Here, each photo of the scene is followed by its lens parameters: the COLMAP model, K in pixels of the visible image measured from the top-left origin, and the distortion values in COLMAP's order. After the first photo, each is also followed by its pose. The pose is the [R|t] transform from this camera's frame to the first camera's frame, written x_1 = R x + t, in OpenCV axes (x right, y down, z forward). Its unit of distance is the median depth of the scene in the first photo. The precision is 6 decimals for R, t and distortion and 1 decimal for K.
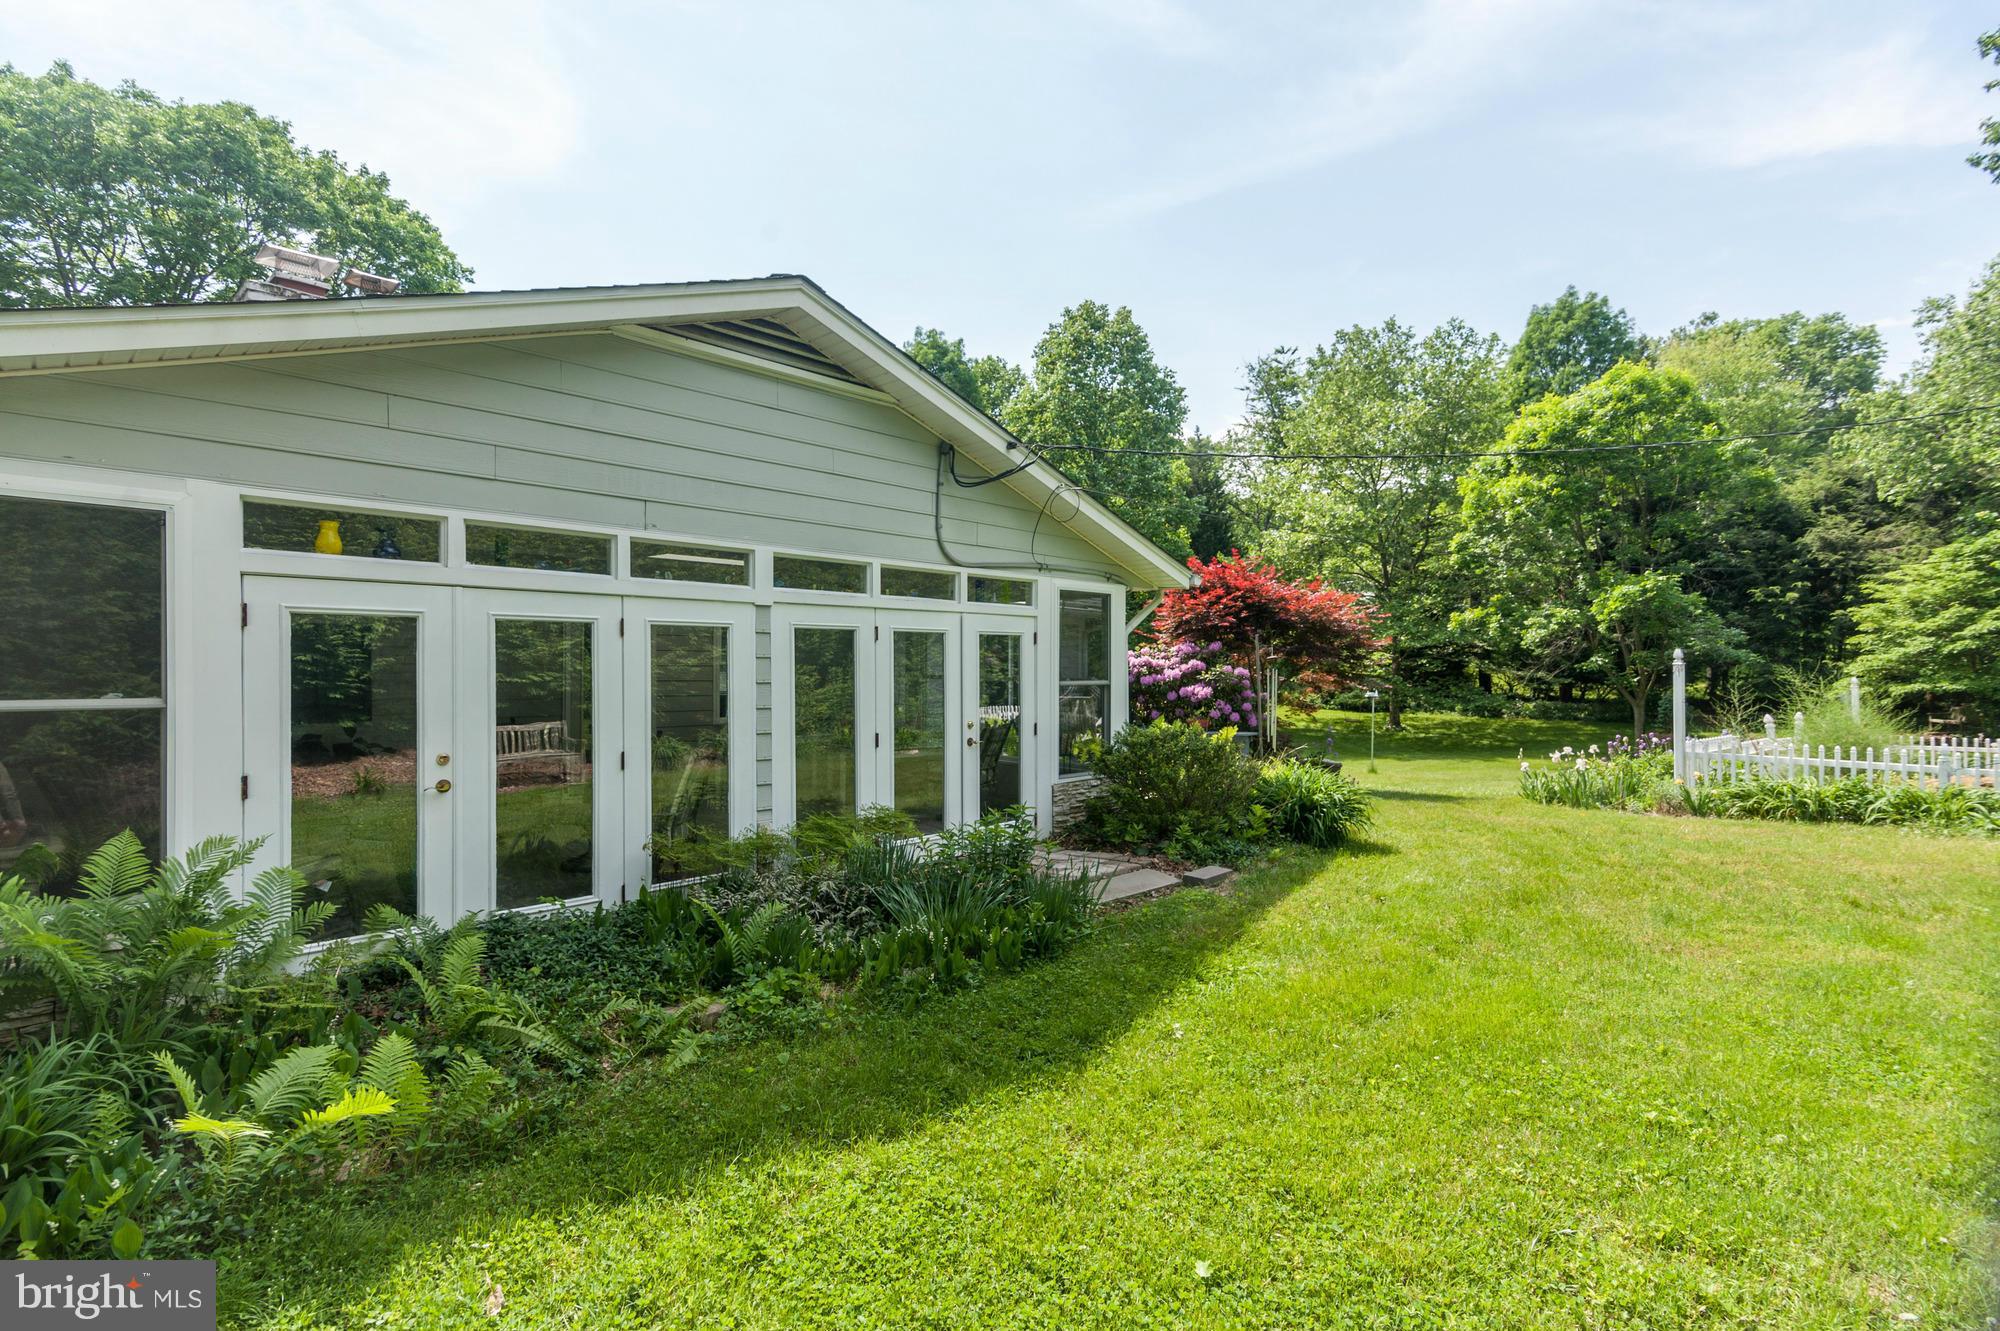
lens RADIAL K [[957.2, 0, 1000.0], [0, 957.2, 665.5], [0, 0, 1]] dist [-0.000613, 0.011538]
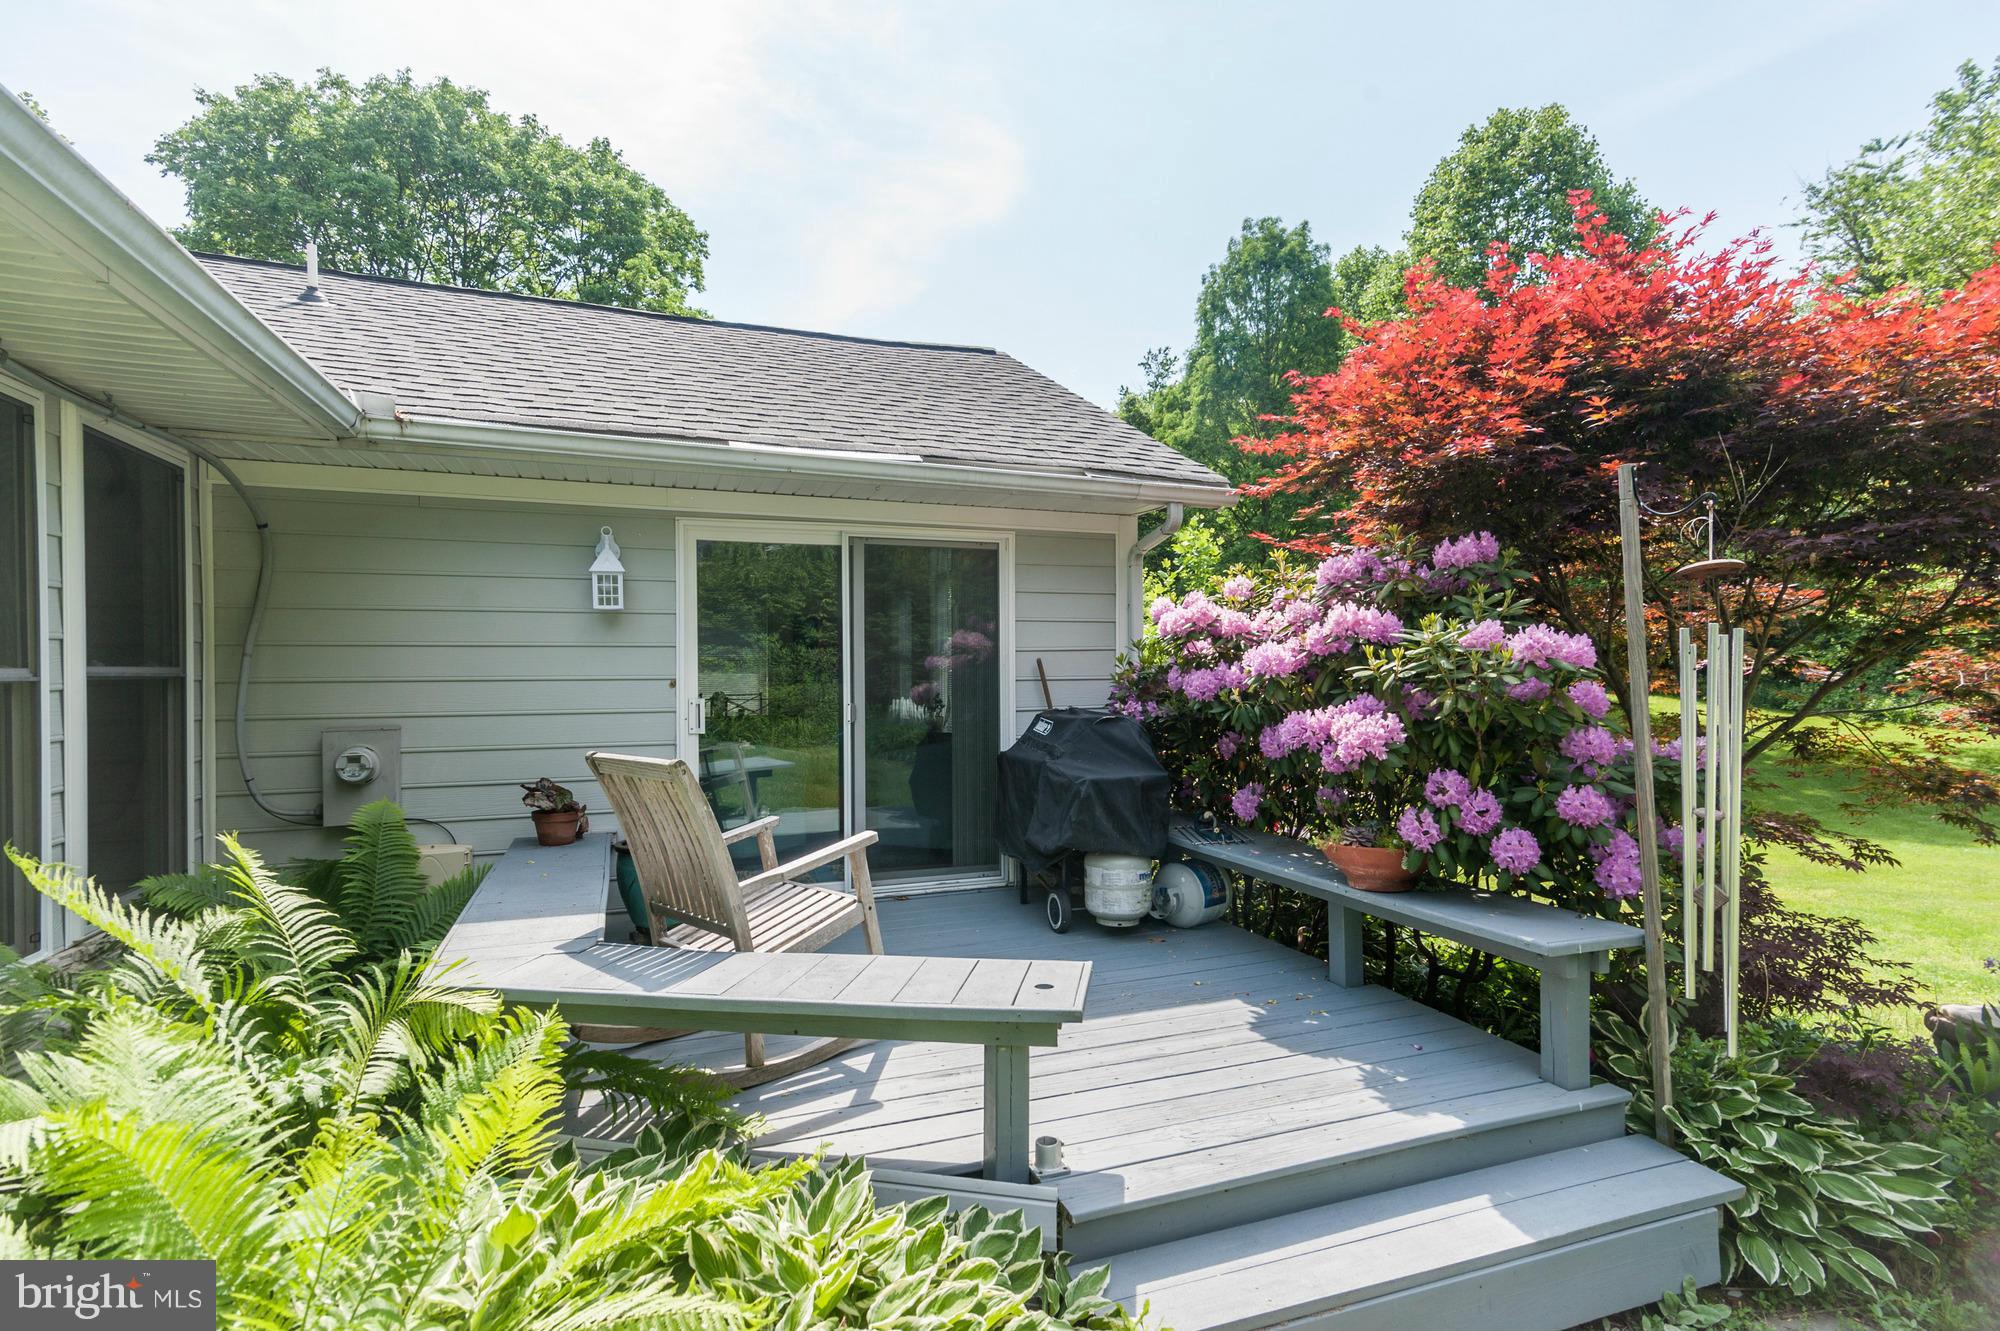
lens RADIAL K [[957.2, 0, 1000.0], [0, 957.2, 665.5], [0, 0, 1]] dist [-0.000613, 0.011538]
pose [[0.896907, -0.013612, -0.442009, 0.096522], [0.013653, 0.999902, -0.003088, 0.004178], [0.442008, -0.003265, 0.897005, 0.305671]]
